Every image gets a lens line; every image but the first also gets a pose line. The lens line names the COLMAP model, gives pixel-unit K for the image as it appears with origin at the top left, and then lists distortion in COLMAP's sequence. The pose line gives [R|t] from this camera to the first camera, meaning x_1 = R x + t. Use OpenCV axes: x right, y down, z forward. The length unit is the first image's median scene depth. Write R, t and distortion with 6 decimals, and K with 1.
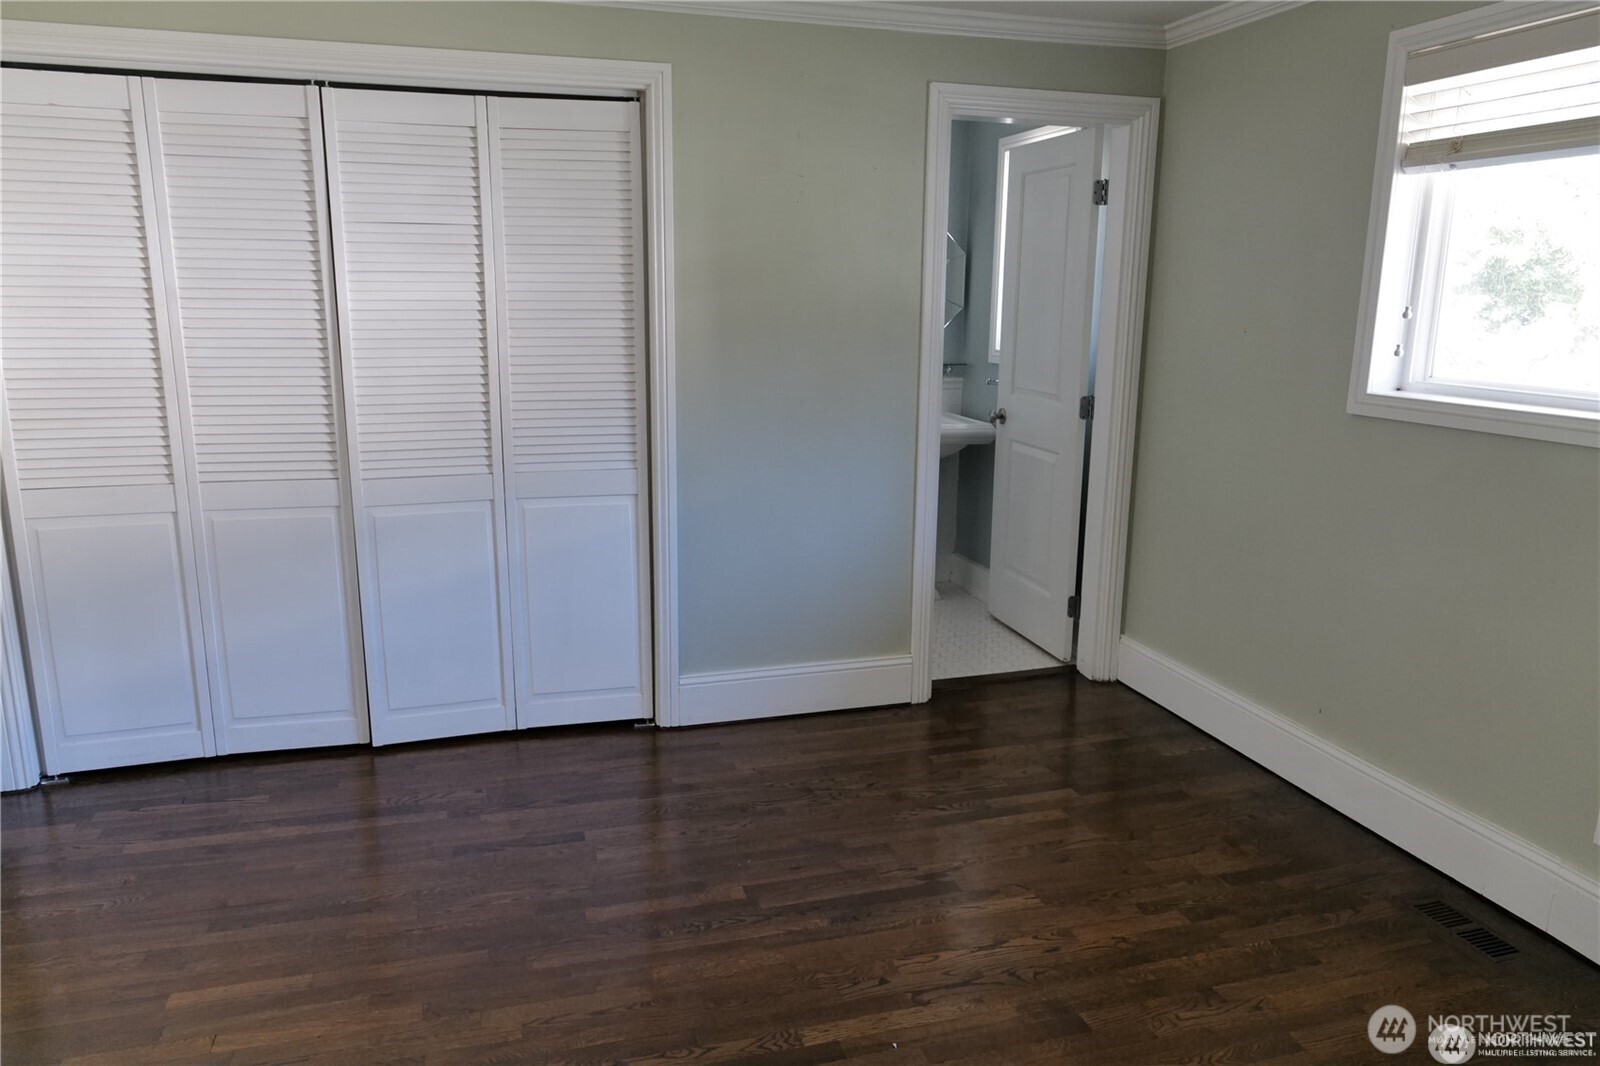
lens RADIAL K [[1106.9, 0, 798.2], [0, 1106.9, 534.4], [0, 0, 1]] dist [-0.016552, 0.008861]
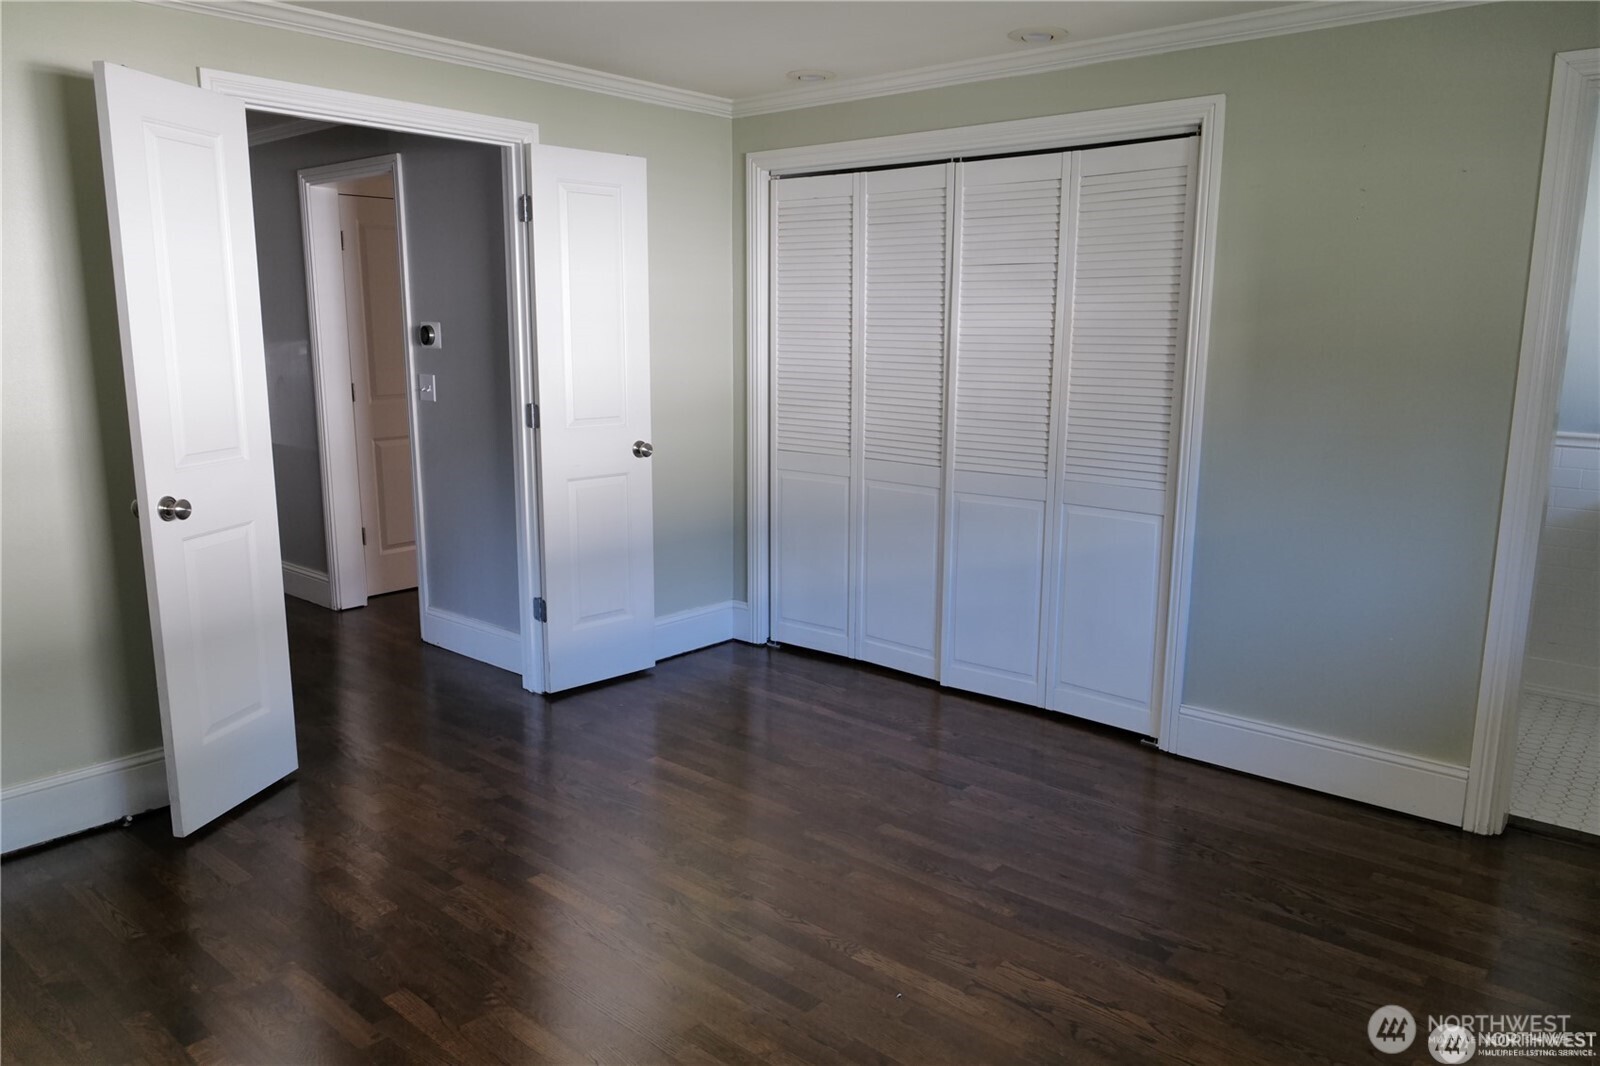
lens RADIAL K [[1106.9, 0, 785.2], [0, 1106.9, 532.6], [0, 0, 1]] dist [-0.016552, 0.008861]
pose [[0.538564, 0.151896, -0.828780, 0.558307], [-0.177725, 0.981965, 0.064481, -0.026637], [0.823628, 0.112567, 0.555846, 0.153872]]
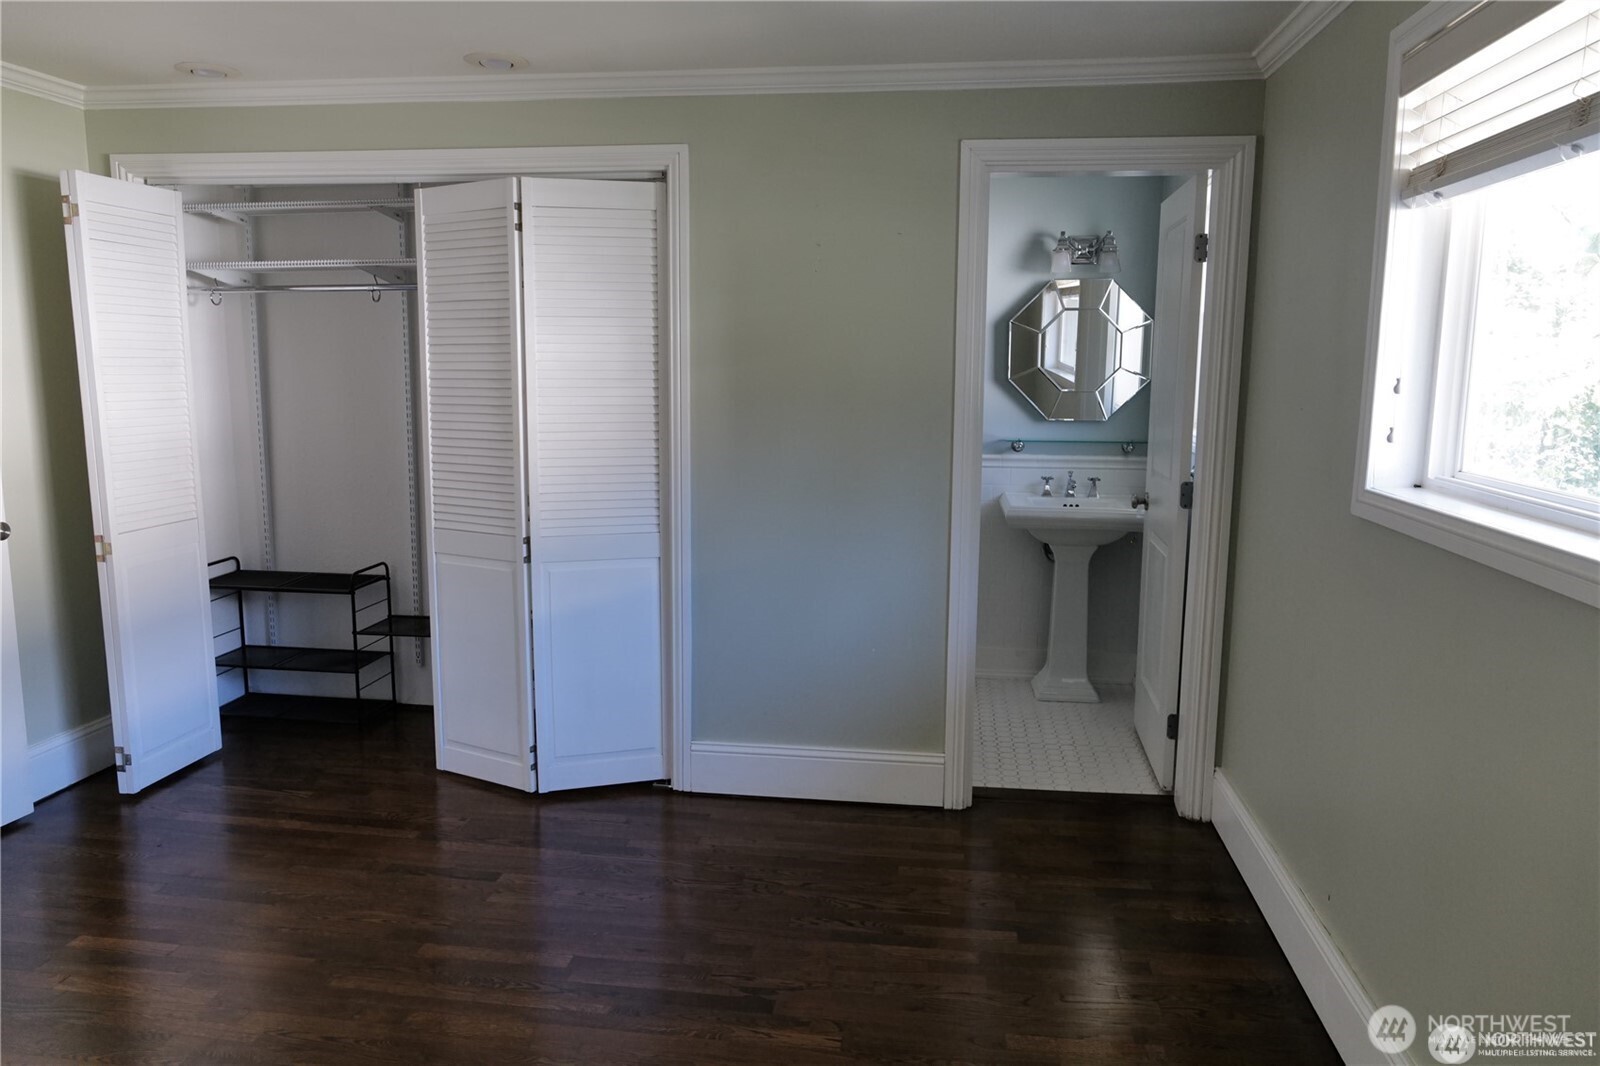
lens RADIAL K [[1106.9, 0, 791.8], [0, 1106.9, 527.7], [0, 0, 1]] dist [-0.016552, 0.008861]
pose [[0.910985, 0.059694, -0.408098, 0.414361], [-0.087874, 0.994844, -0.050639, -0.023851], [0.402971, 0.081993, 0.911533, 0.121674]]
